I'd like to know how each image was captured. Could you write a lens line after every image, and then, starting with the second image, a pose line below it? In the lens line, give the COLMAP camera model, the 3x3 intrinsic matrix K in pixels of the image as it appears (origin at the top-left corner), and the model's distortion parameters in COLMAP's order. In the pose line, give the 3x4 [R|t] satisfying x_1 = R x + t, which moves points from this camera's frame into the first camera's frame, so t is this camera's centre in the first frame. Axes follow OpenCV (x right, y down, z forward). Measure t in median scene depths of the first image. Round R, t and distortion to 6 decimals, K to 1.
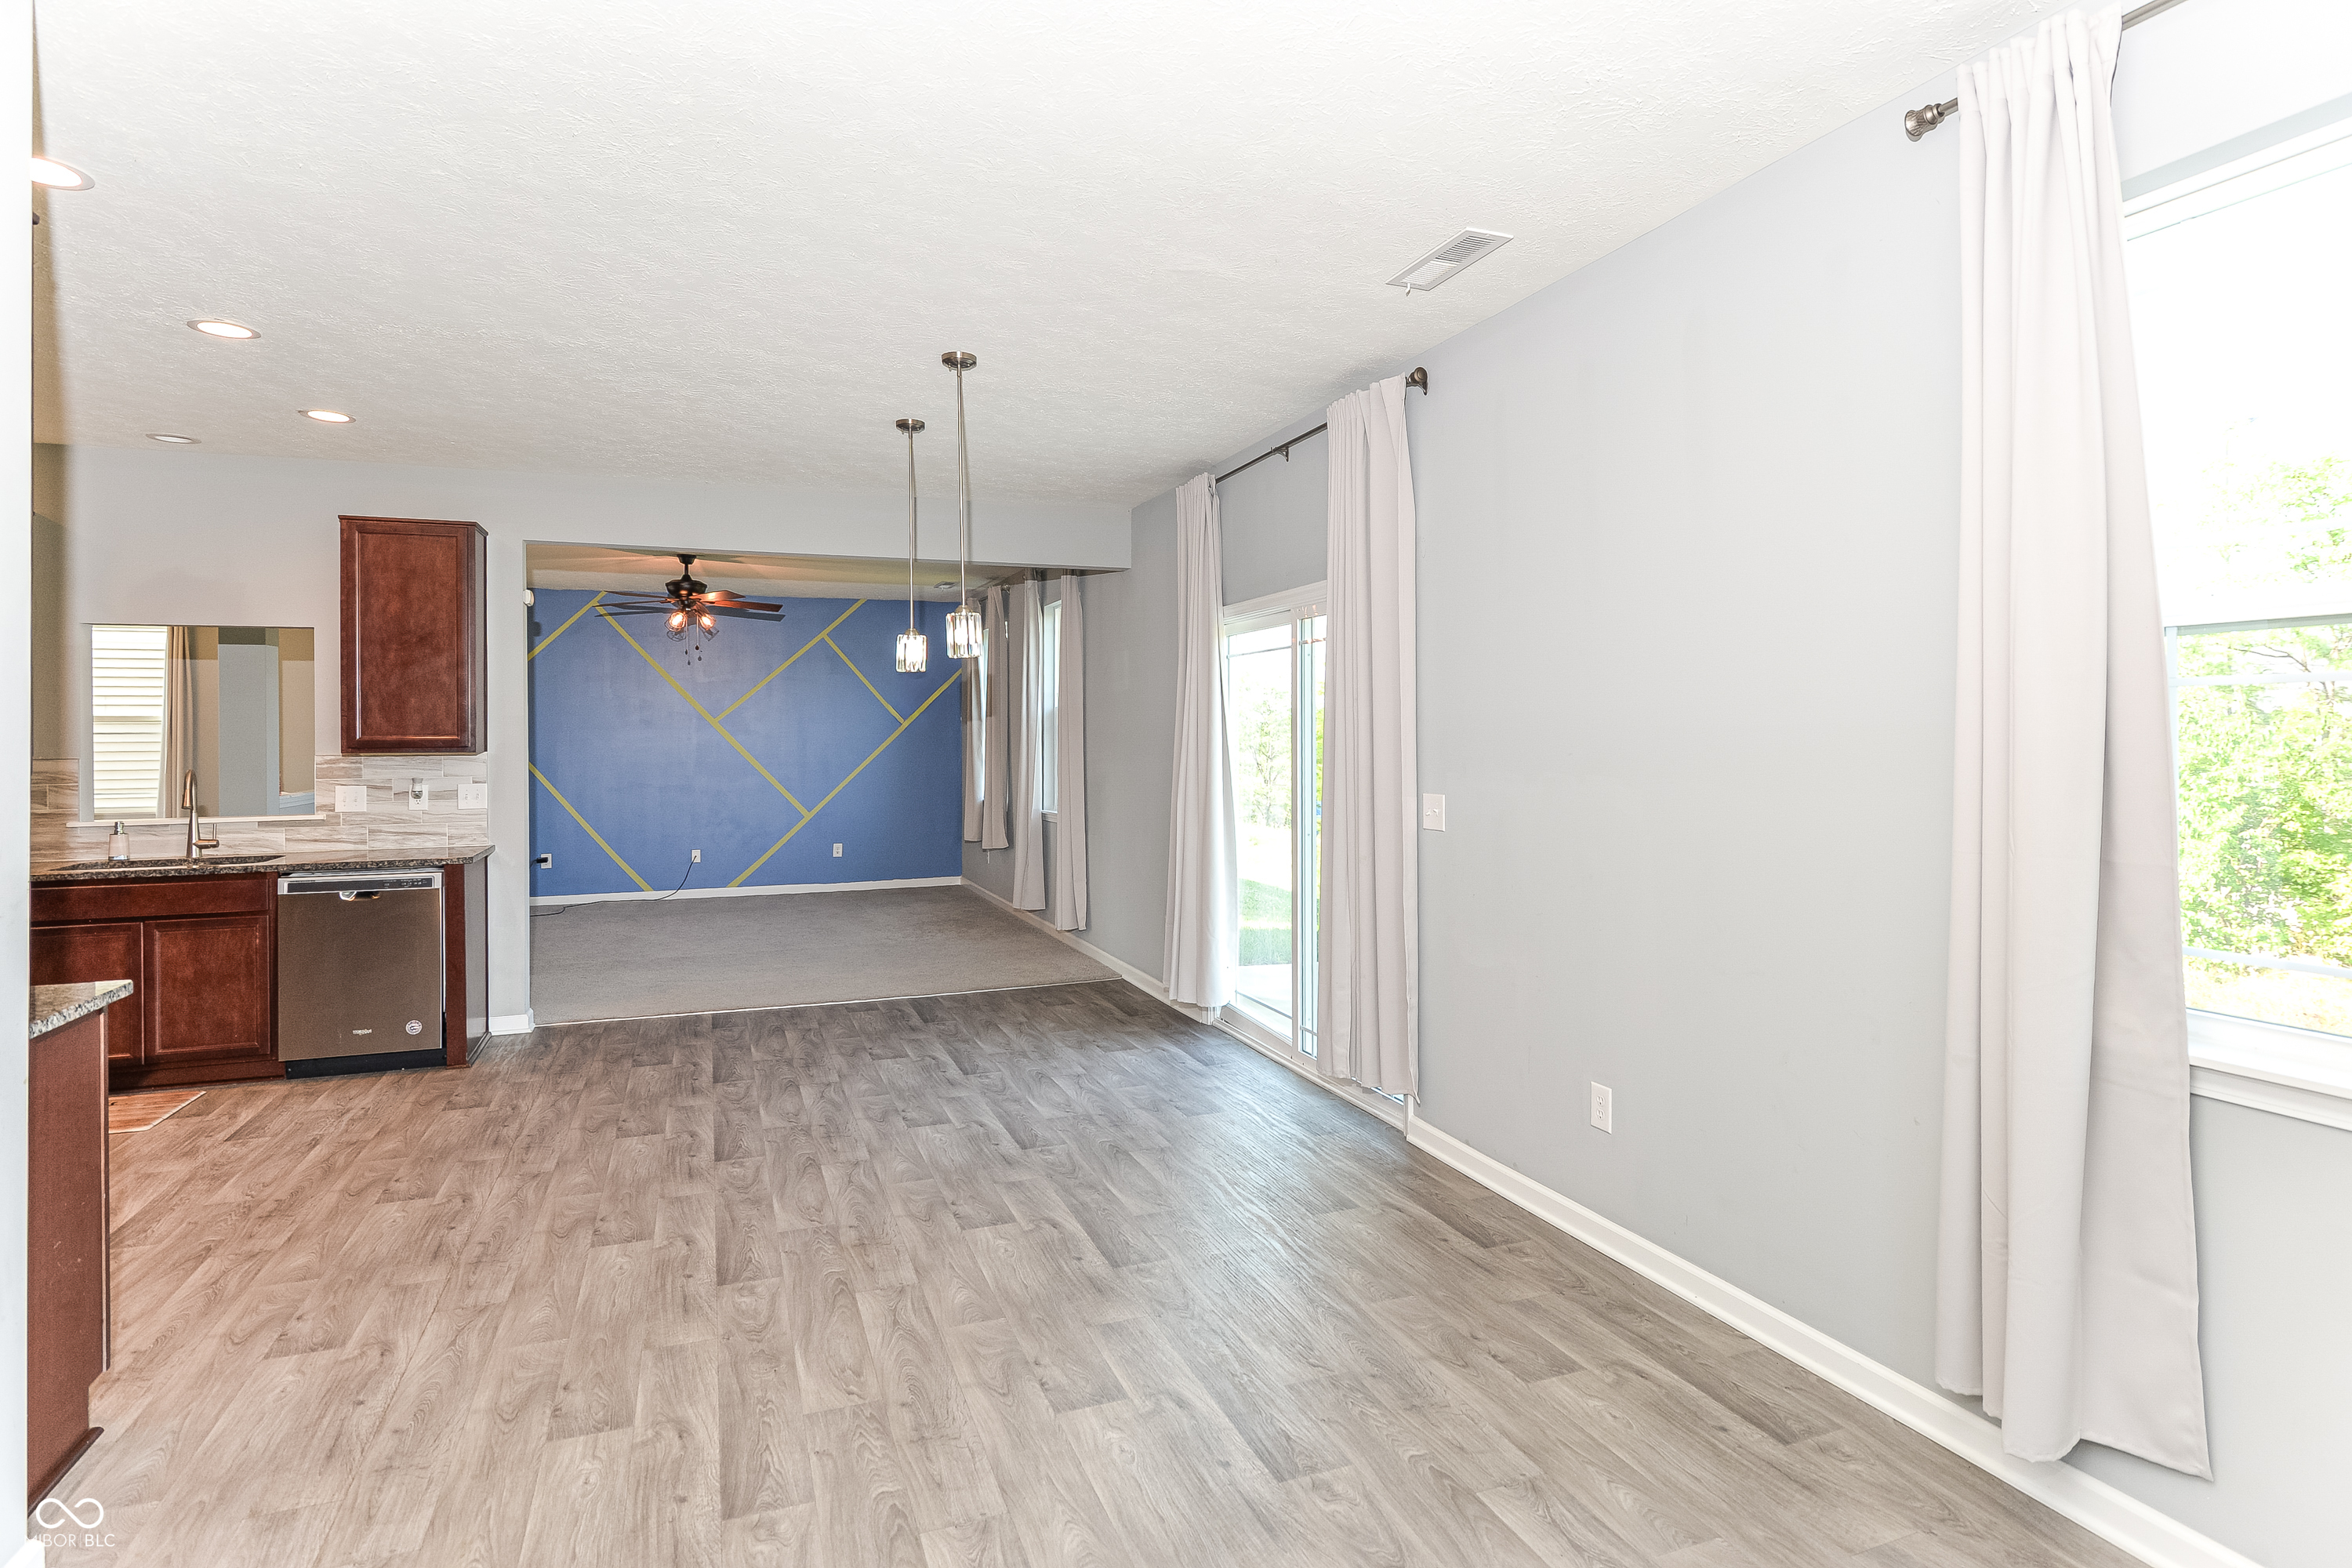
lens RADIAL K [[1226.2, 0, 1167.6], [0, 1226.2, 738.9], [0, 0, 1]] dist [-0.005027, -0.000818]
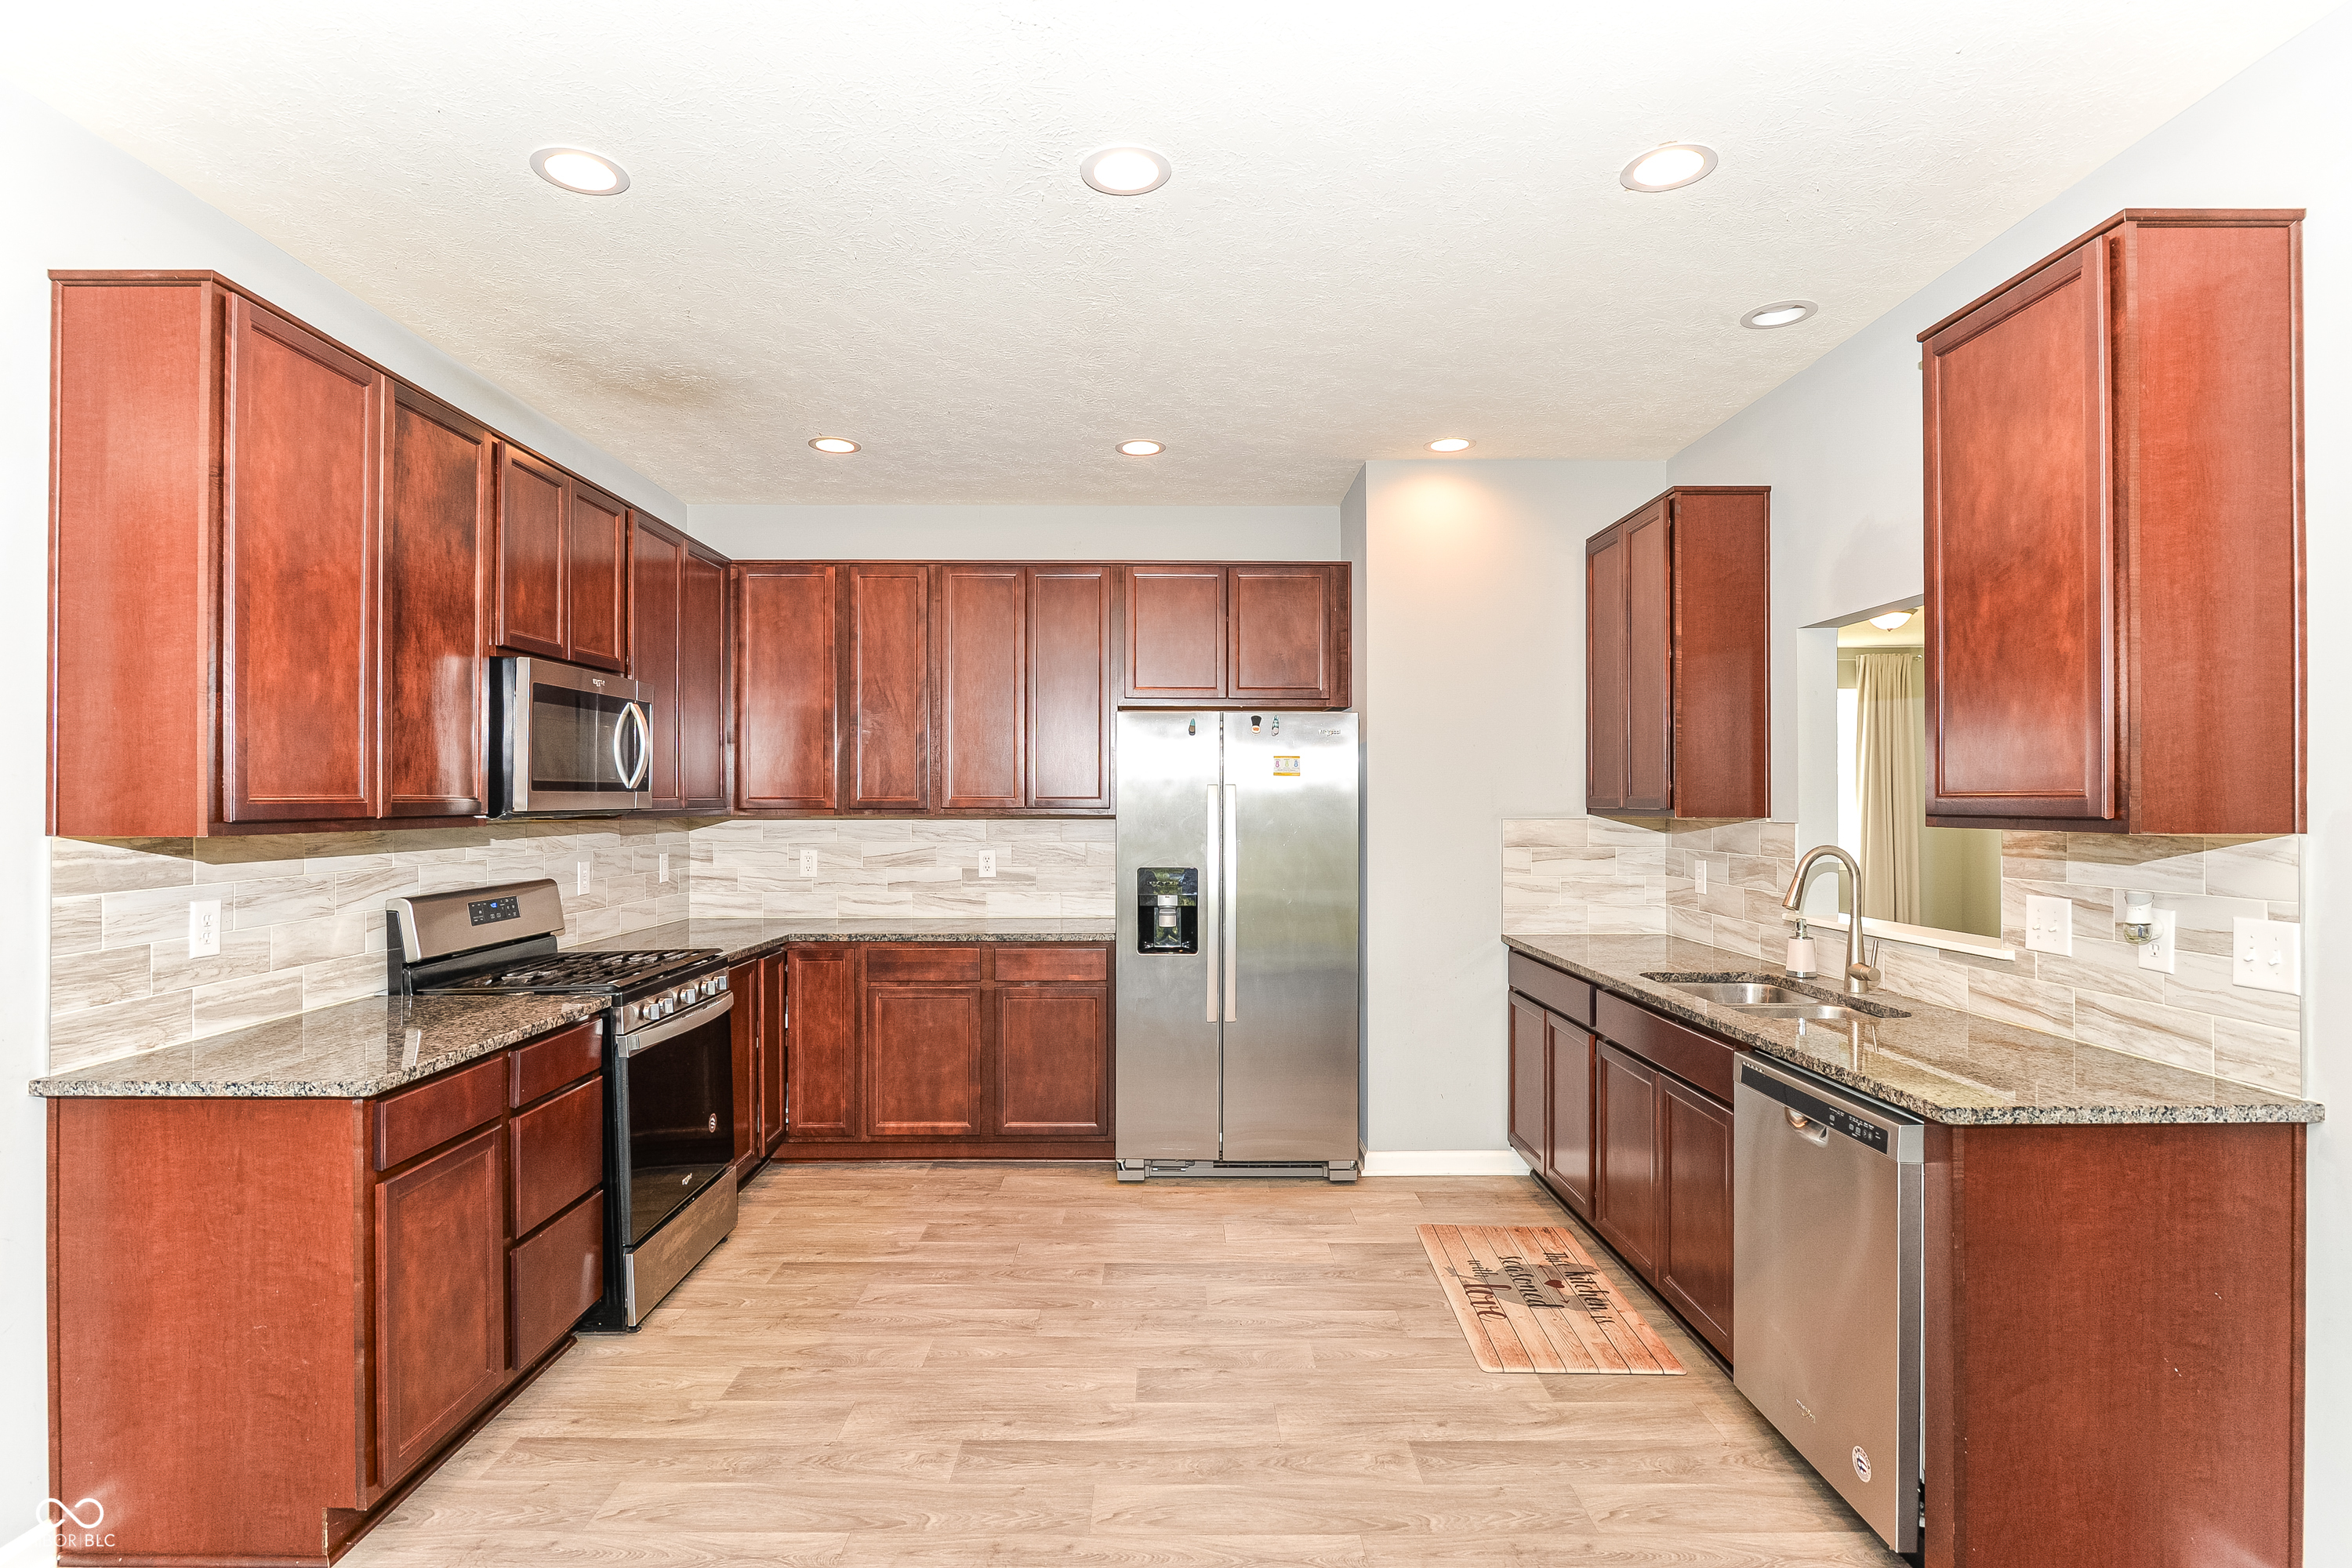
lens RADIAL K [[1180.9, 0, 1211.2], [0, 1180.9, 791.7], [0, 0, 1]] dist [-0.002222, -0.000236]
pose [[-0.317878, 0.000148, -0.948132, -0.138507], [0.000886, 1.000000, -0.000141, -0.002069], [0.948131, -0.000885, -0.317878, 0.842773]]
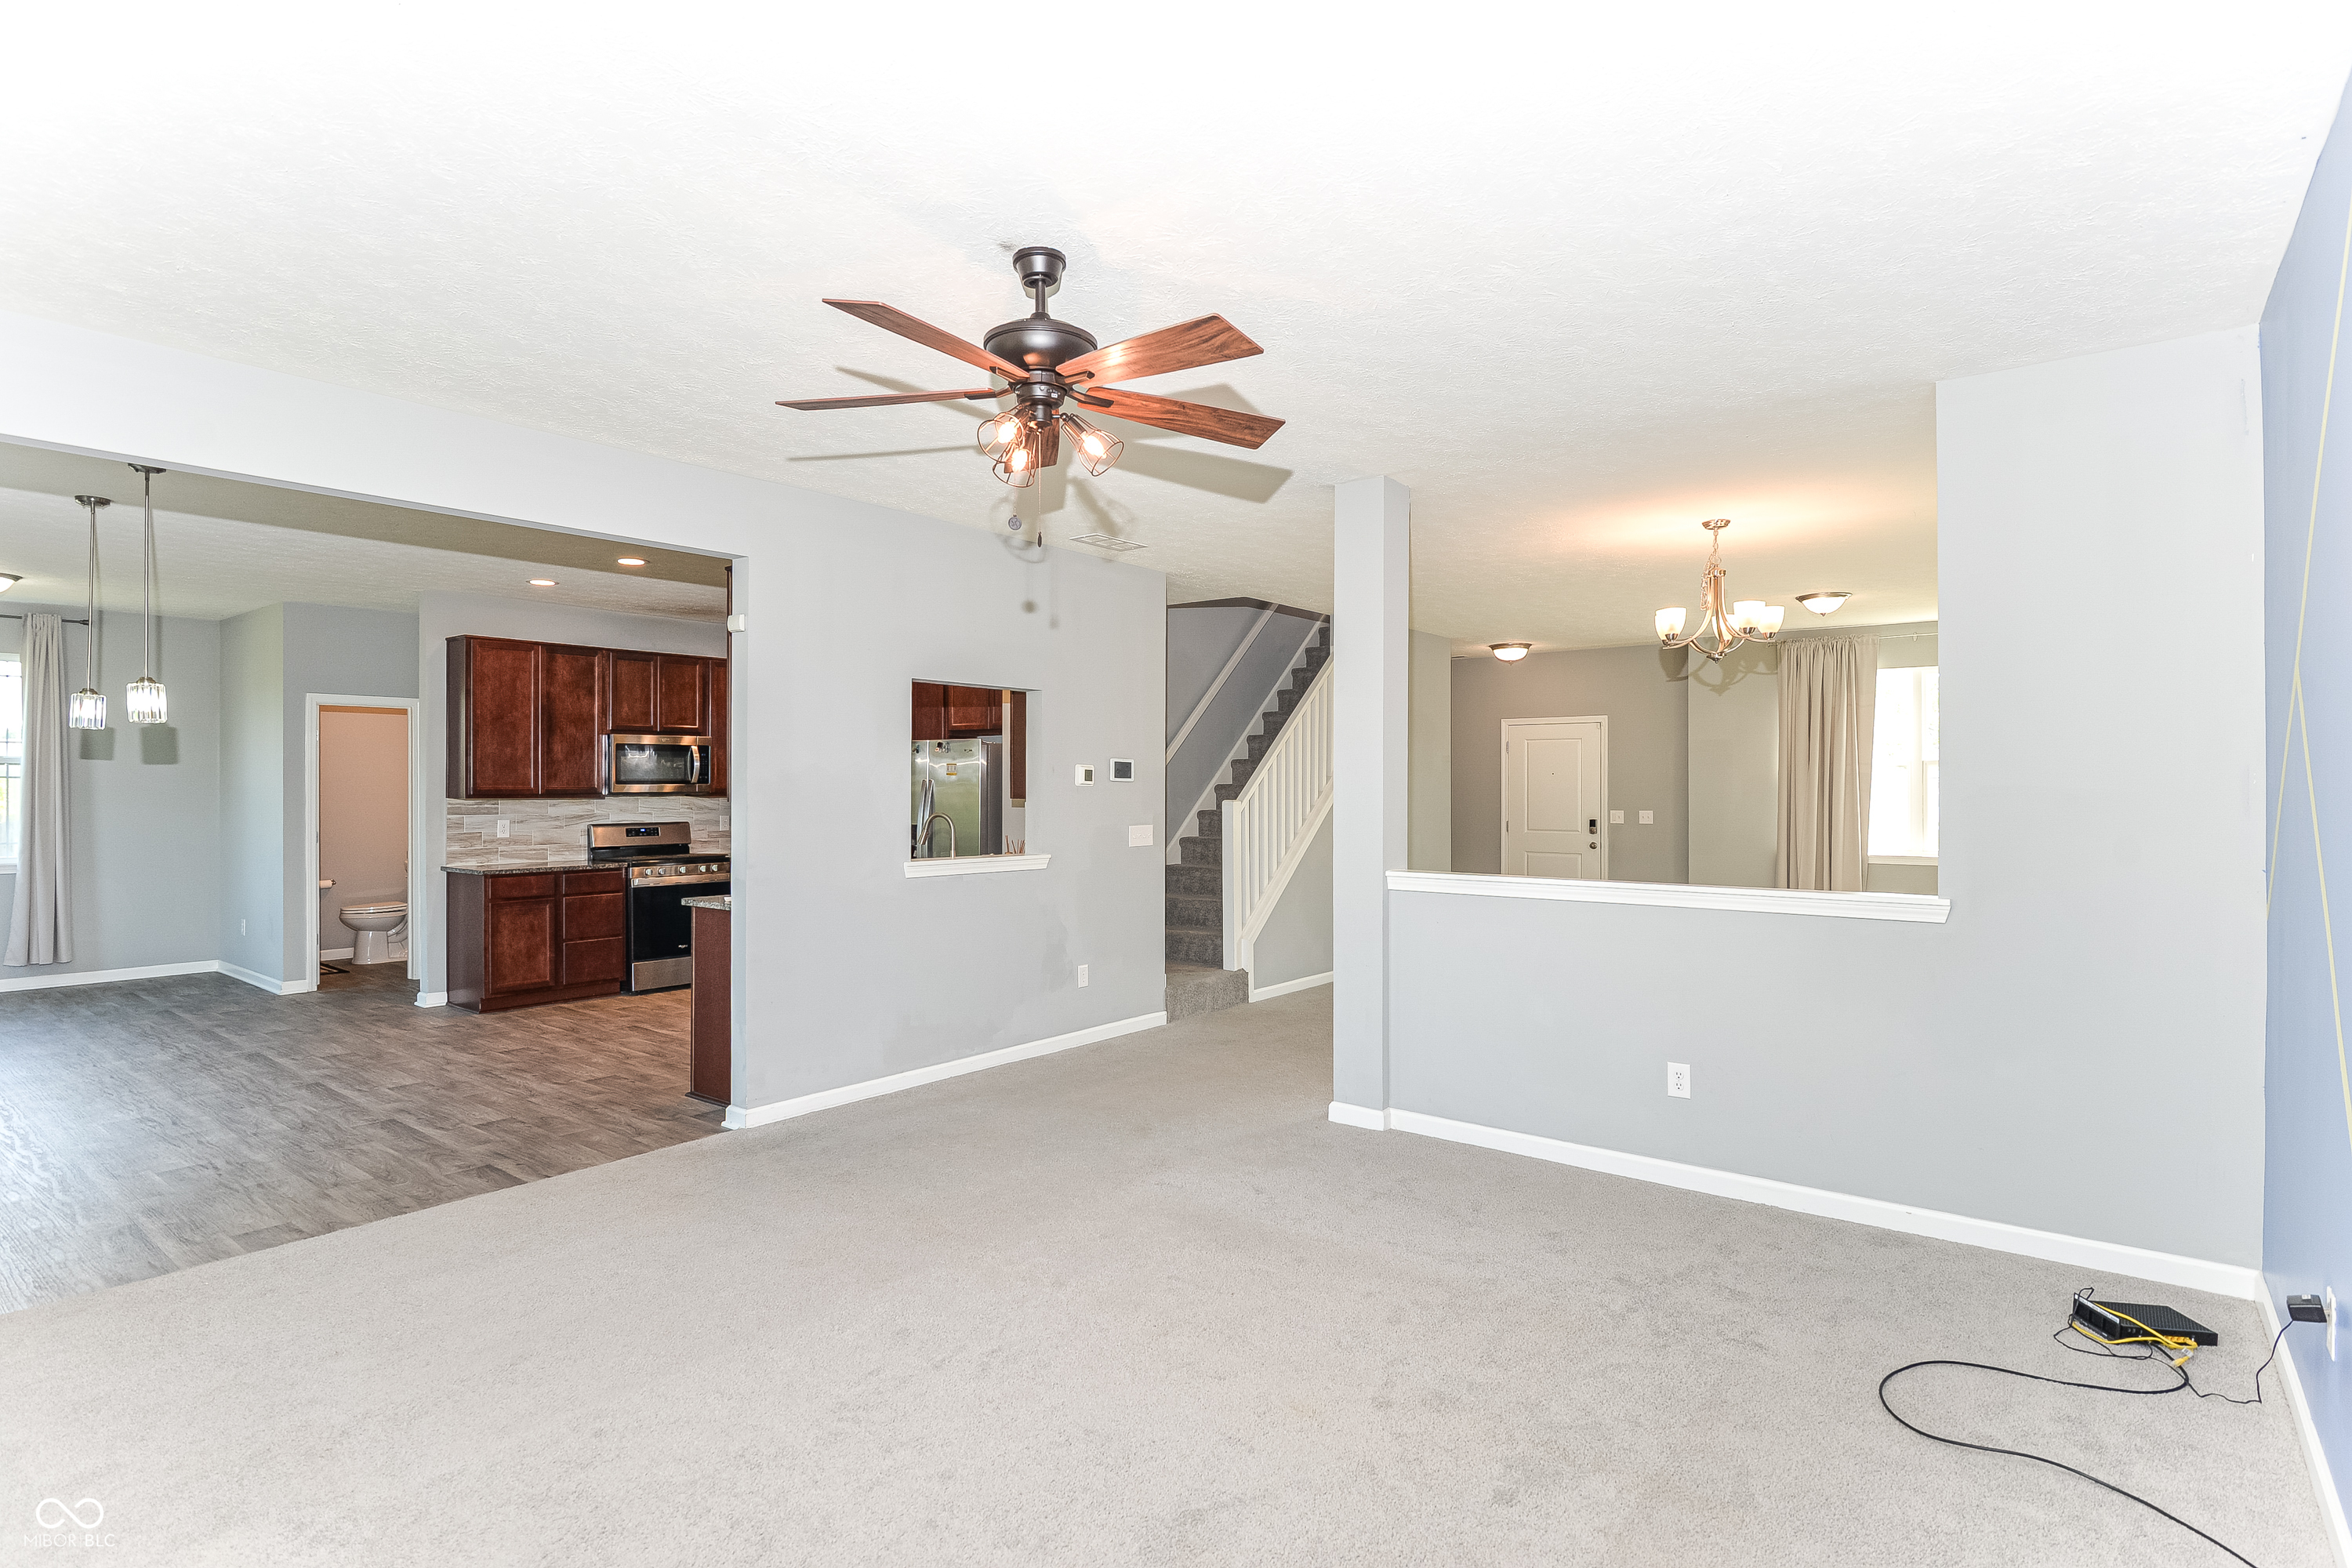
lens RADIAL K [[1179.3, 0, 1176.0], [0, 1179.3, 784.0], [0, 0, 1]] dist [-0.002537, -0.000332]
pose [[-0.851674, 0.004147, -0.524056, -0.373745], [0.003659, 0.999991, 0.001967, -0.003782], [0.524060, -0.000242, -0.851682, 1.901835]]
